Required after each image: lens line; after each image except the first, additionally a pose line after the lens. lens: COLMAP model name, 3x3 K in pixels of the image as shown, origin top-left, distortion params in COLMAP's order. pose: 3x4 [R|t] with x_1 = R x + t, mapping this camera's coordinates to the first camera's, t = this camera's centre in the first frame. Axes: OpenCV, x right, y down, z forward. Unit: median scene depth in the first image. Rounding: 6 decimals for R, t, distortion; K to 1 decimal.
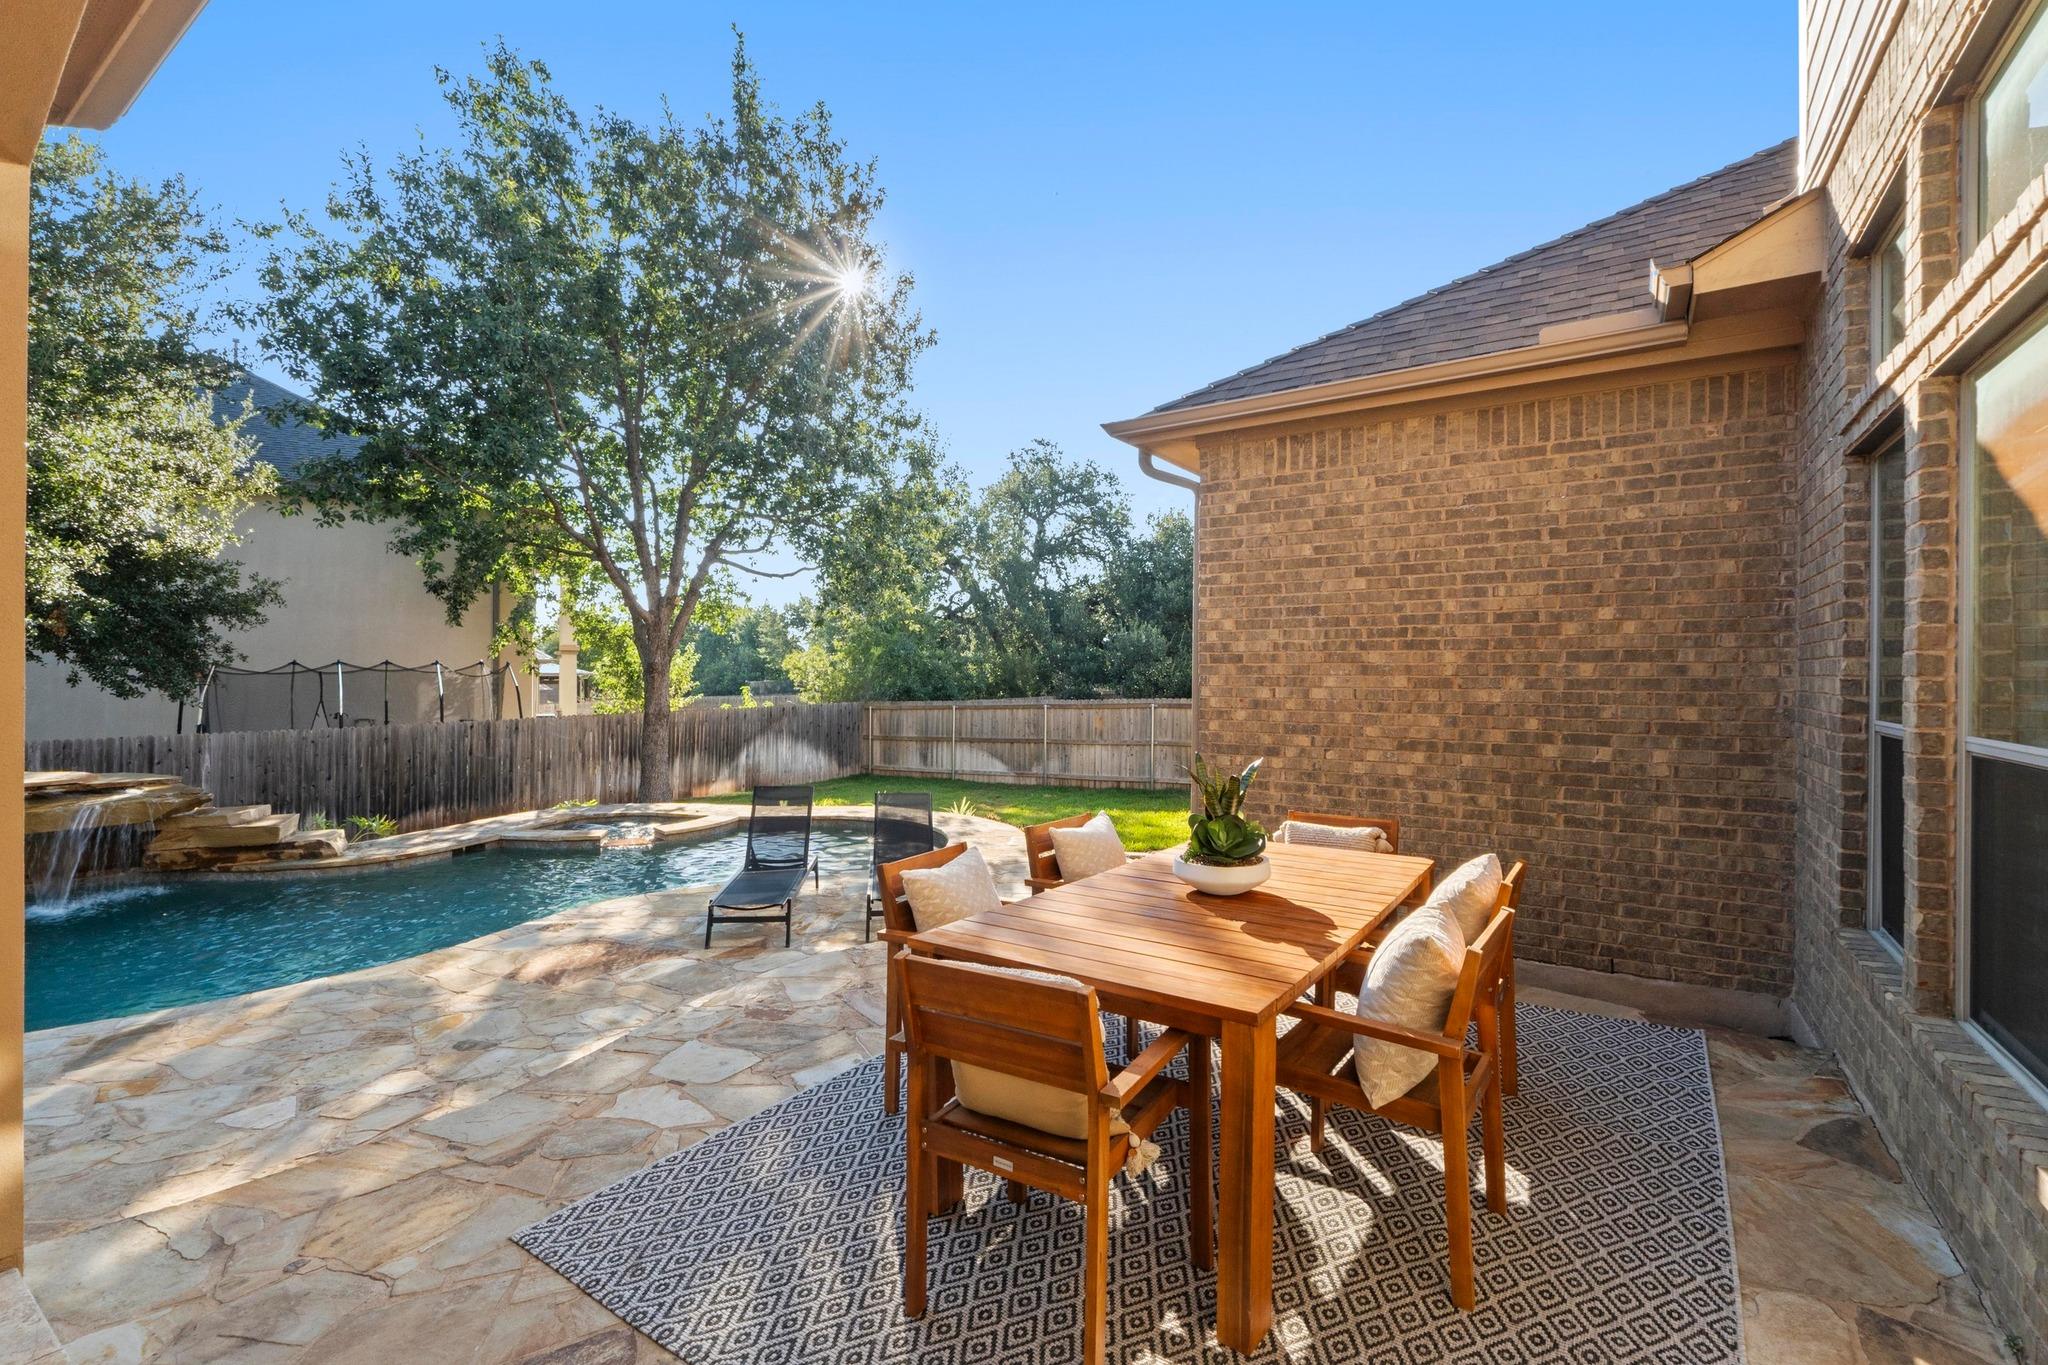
lens RADIAL K [[879.2, 0, 1023.9], [0, 879.2, 676.5], [0, 0, 1]] dist [-0.006428, 0.001169]
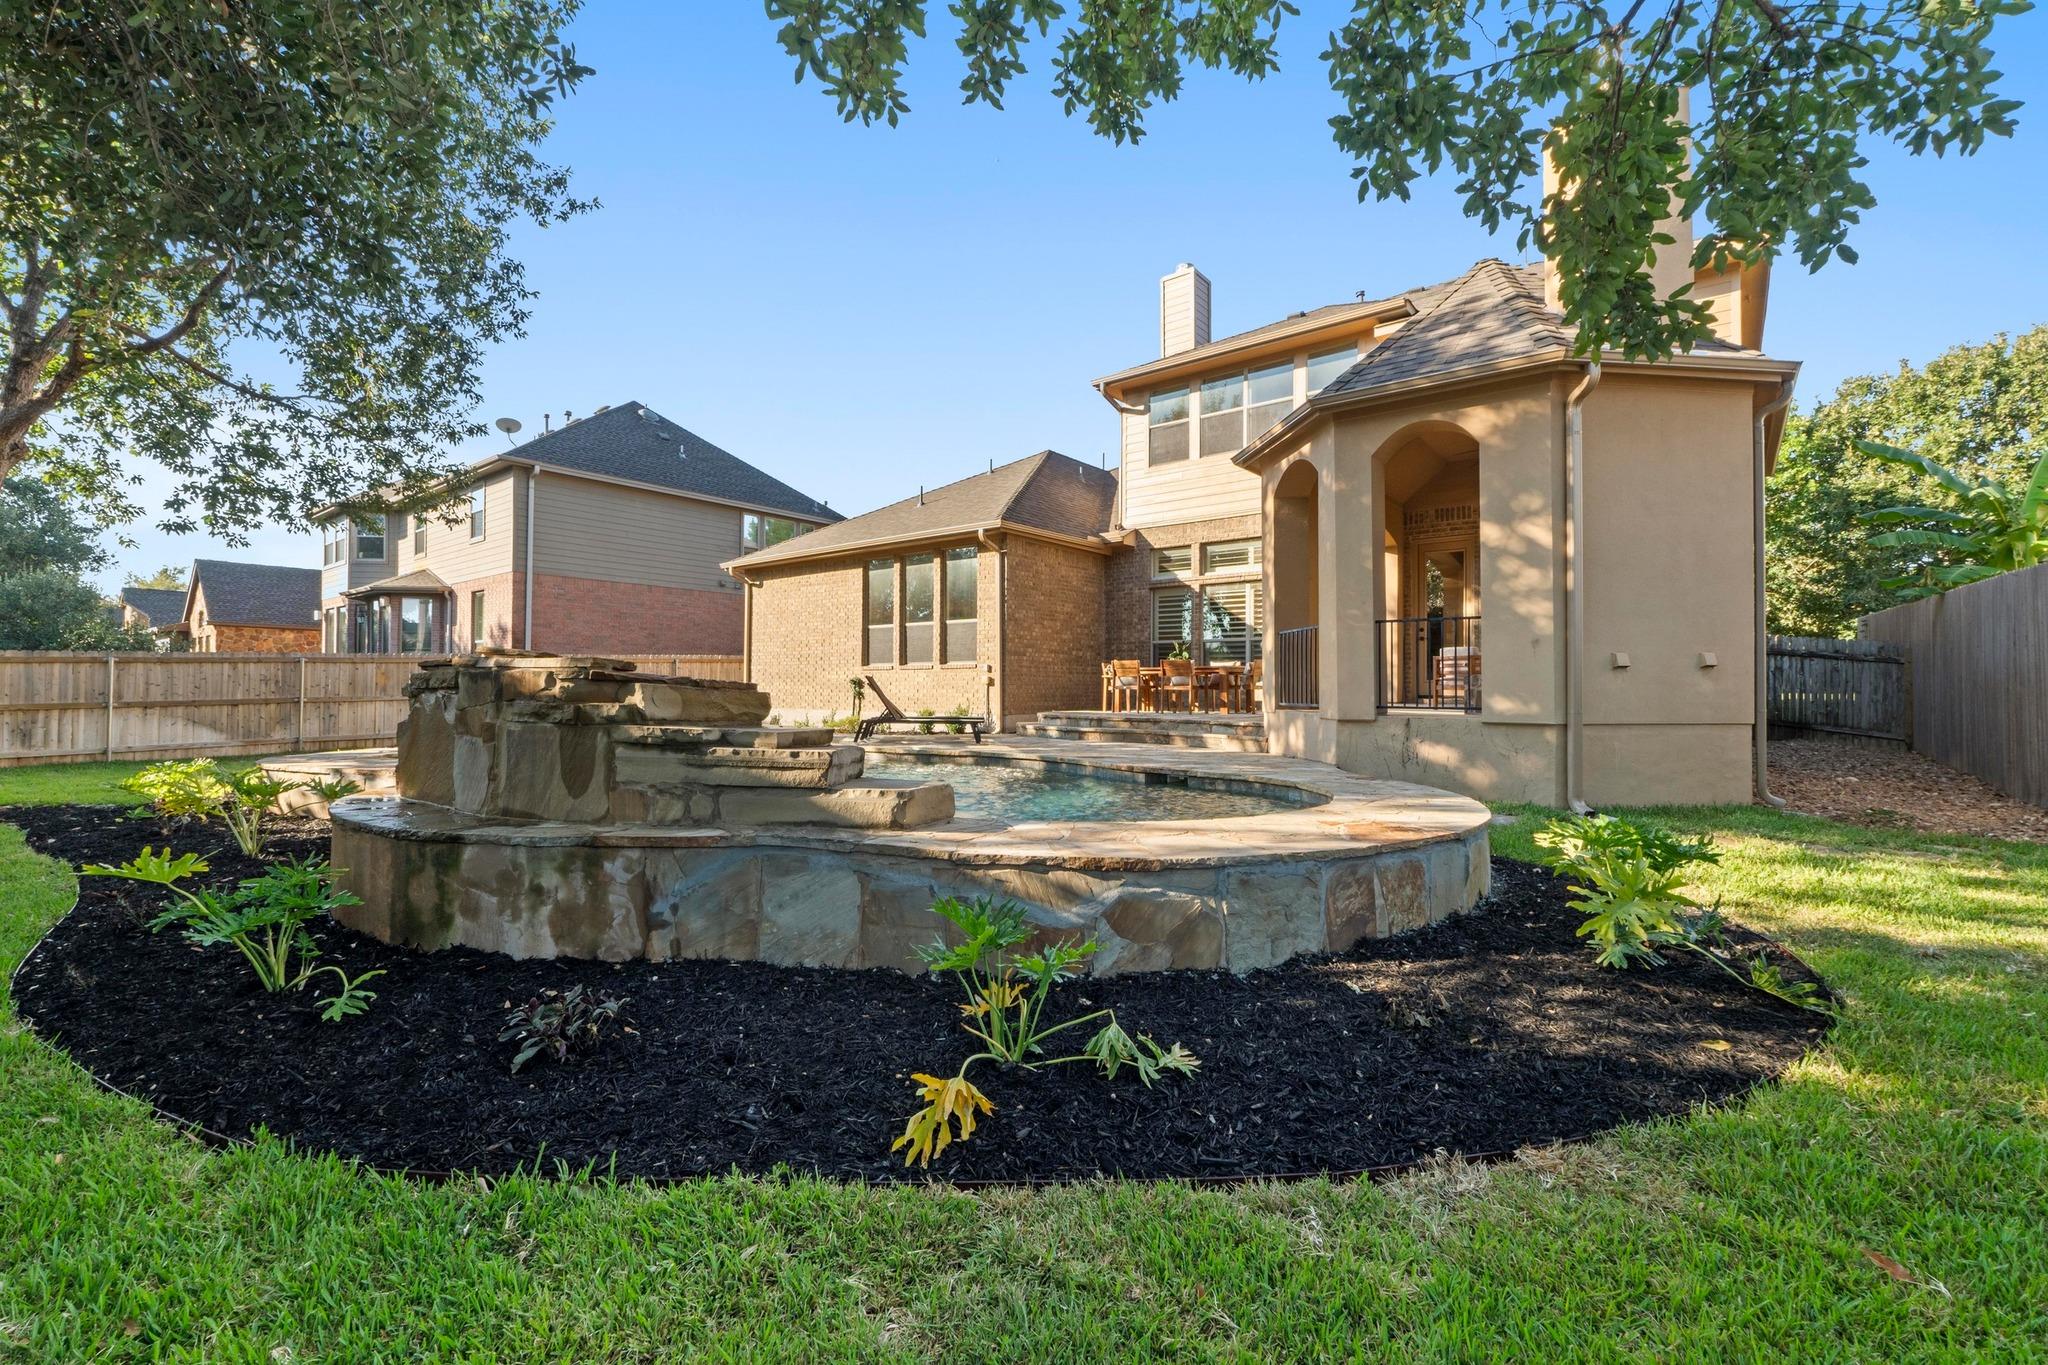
lens RADIAL K [[879.2, 0, 1024.6], [0, 879.2, 680.1], [0, 0, 1]] dist [-0.006428, 0.001169]
pose [[0.097228, 0.008811, 0.995223, -1.660437], [-0.003659, 0.999957, -0.008496, 0.127962], [-0.995255, -0.002816, 0.097256, 0.460402]]
